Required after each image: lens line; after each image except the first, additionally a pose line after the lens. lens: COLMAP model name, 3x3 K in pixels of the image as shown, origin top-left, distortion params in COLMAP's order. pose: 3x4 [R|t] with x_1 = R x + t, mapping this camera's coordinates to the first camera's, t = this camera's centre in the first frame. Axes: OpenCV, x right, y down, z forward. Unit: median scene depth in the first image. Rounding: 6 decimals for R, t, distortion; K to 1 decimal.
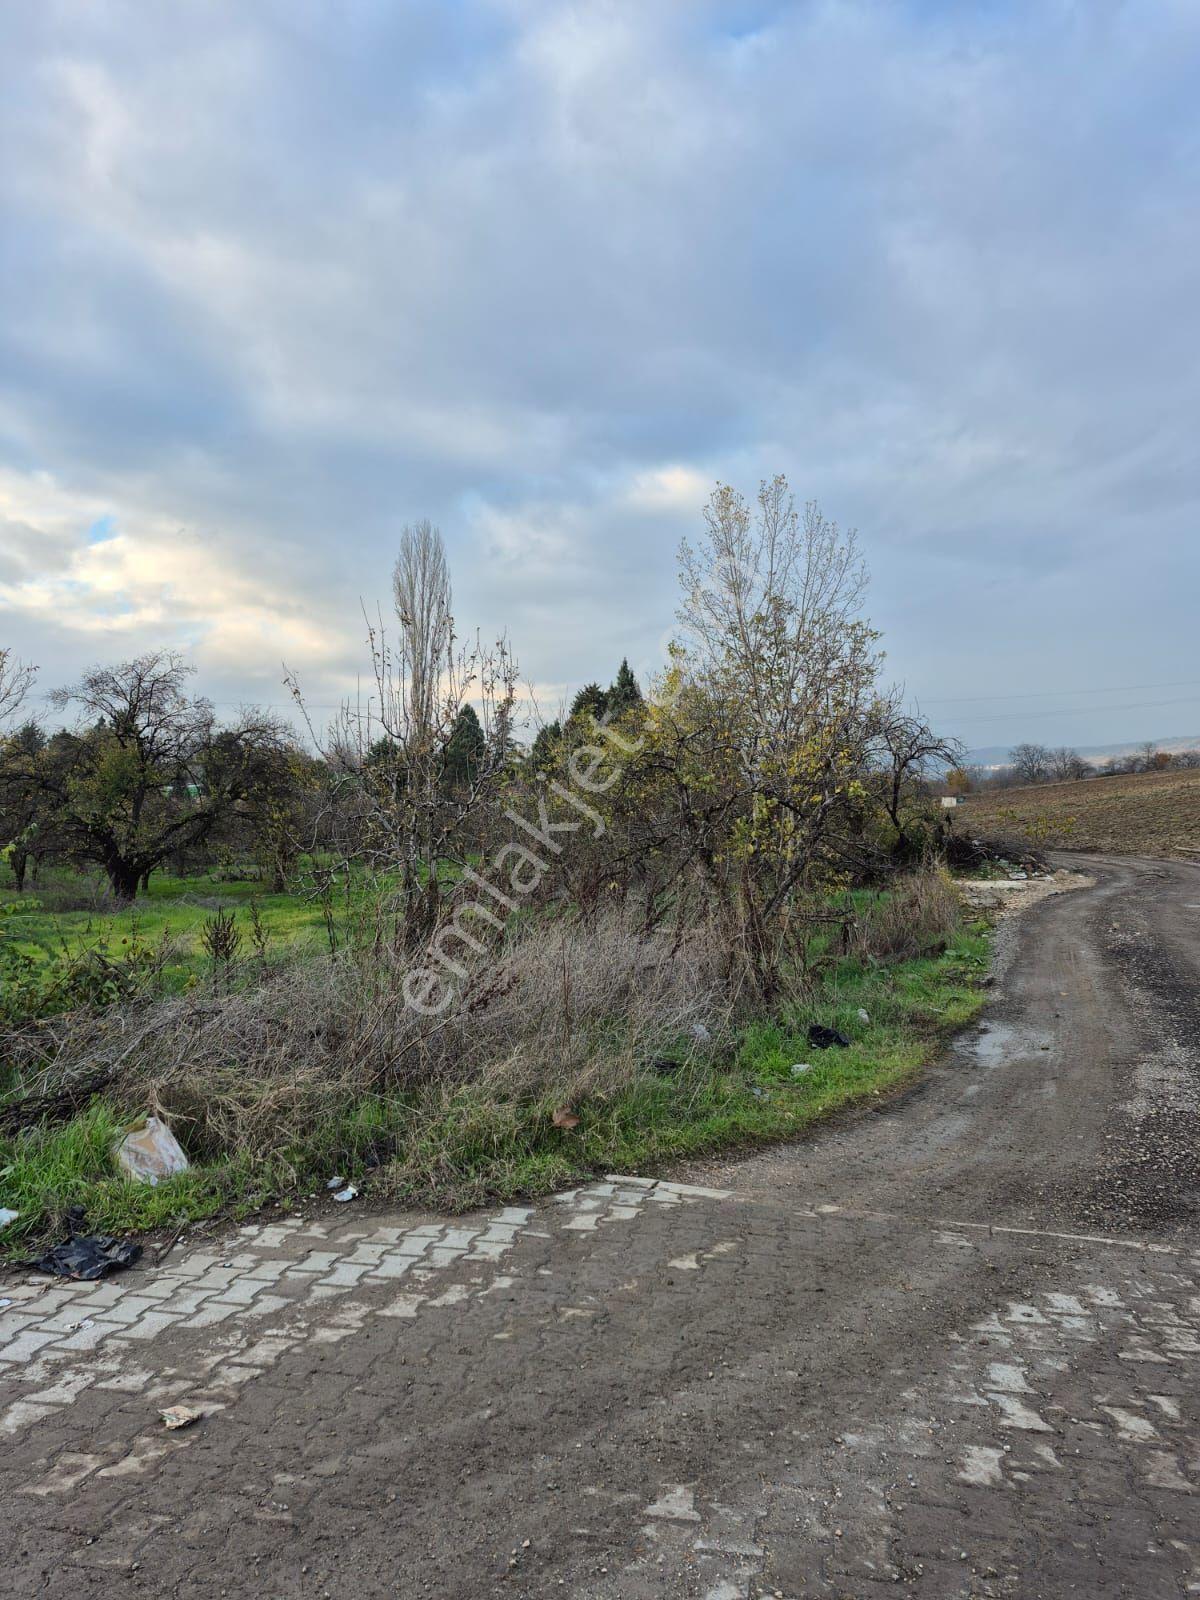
lens RADIAL K [[1087.5, 0, 609.1], [0, 1087.5, 803.9], [0, 0, 1]] dist [0.046954, -0.001012]
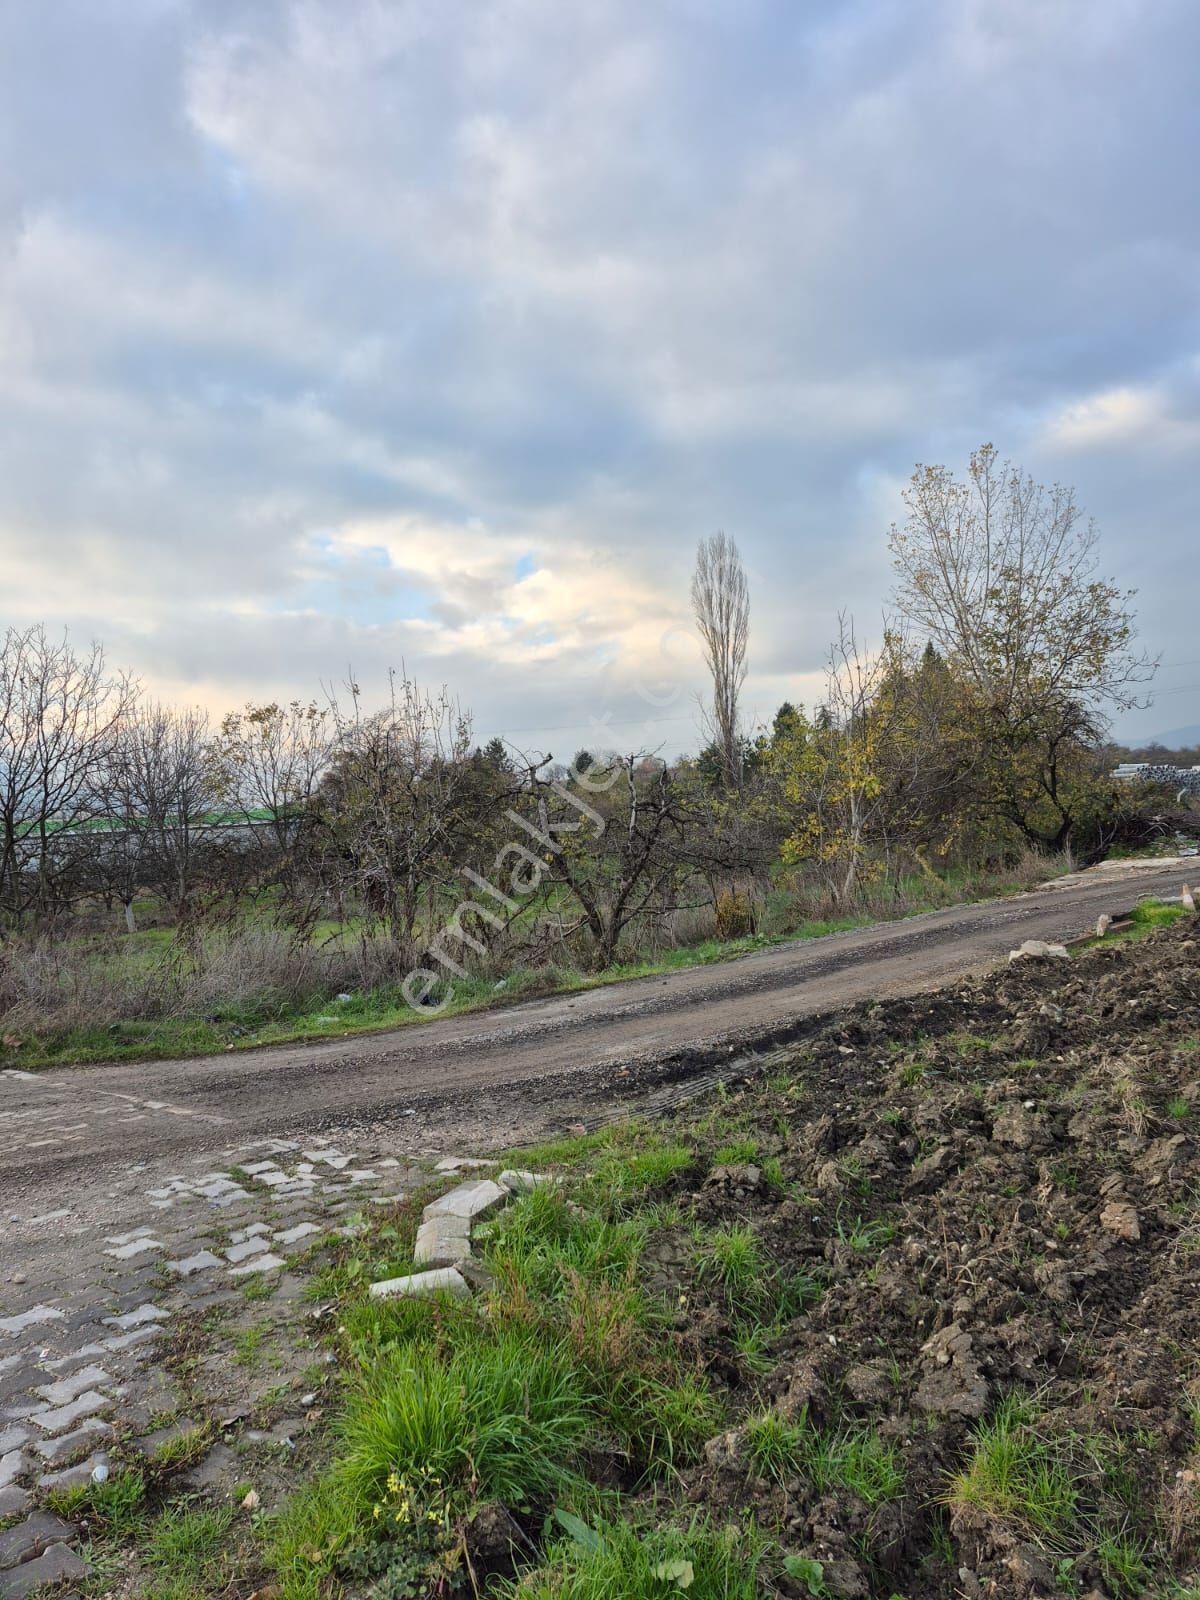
lens RADIAL K [[1083.1, 0, 579.4], [0, 1083.1, 810.9], [0, 0, 1]] dist [0.078774, -0.077023]
pose [[0.929001, -0.066274, -0.364094, 0.070150], [0.069370, 0.997580, -0.004583, -0.000134], [0.363517, -0.020999, 0.931351, -0.015012]]
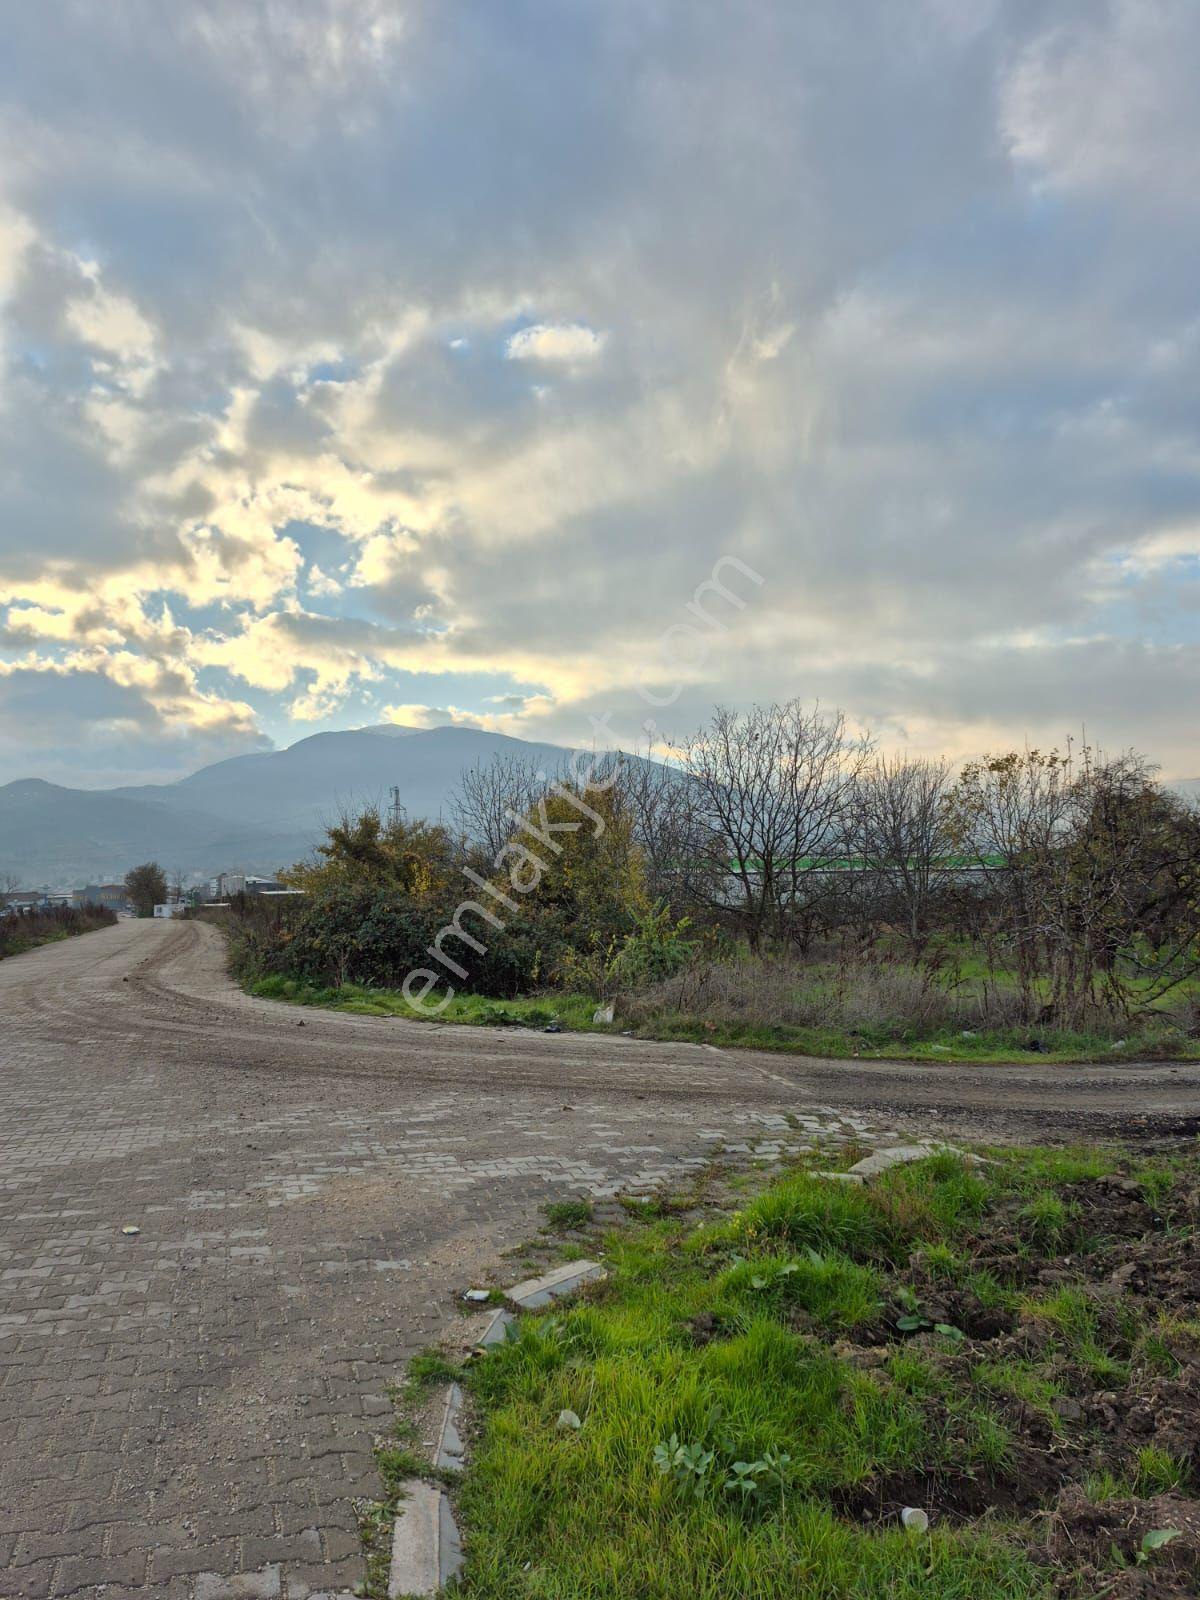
lens RADIAL K [[1083.7, 0, 577.0], [0, 1083.7, 846.2], [0, 0, 1]] dist [0.077876, -0.060178]
pose [[0.496572, -0.046079, -0.866772, 0.104925], [0.021832, 0.998937, -0.040598, -0.001842], [0.867721, 0.001236, 0.497050, -0.029552]]
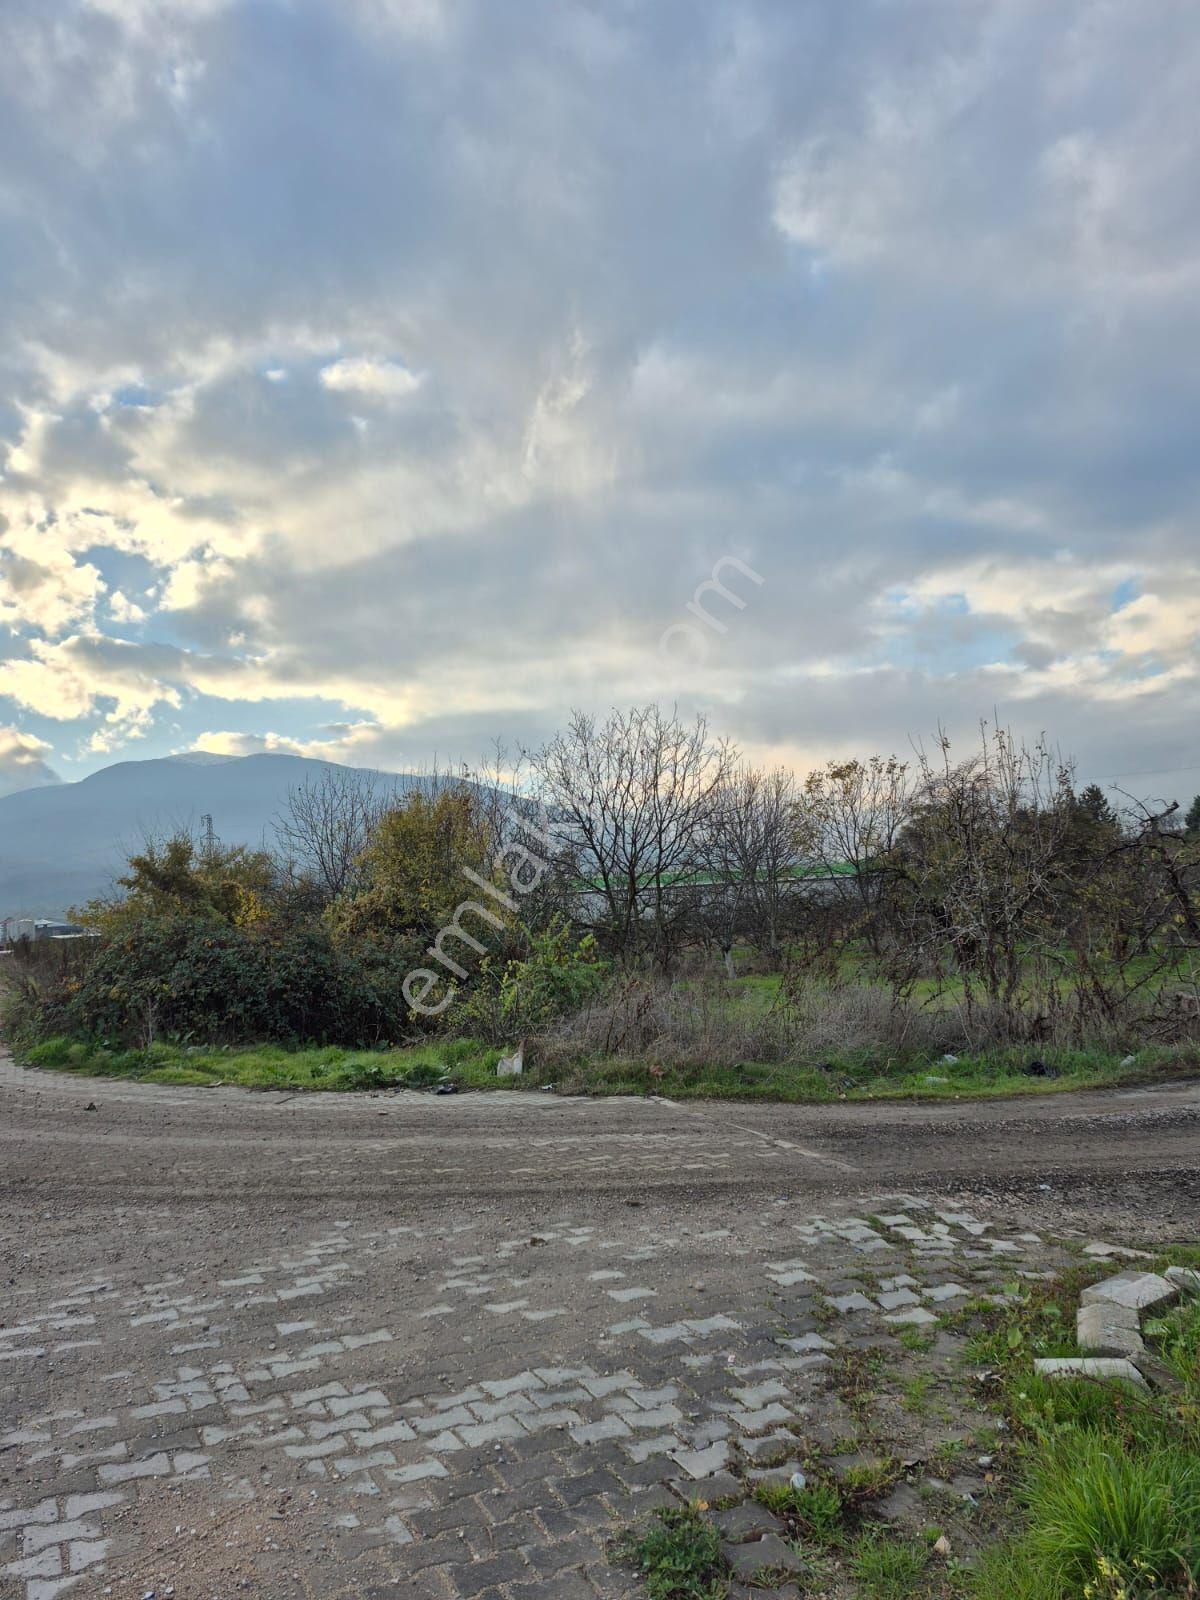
lens RADIAL K [[1083.1, 0, 606.1], [0, 1083.1, 802.9], [0, 0, 1]] dist [0.078774, -0.077023]
pose [[0.643727, -0.113586, -0.756779, 0.069287], [0.063763, 0.993445, -0.094870, -0.000529], [0.762594, 0.012816, 0.646750, -0.018416]]
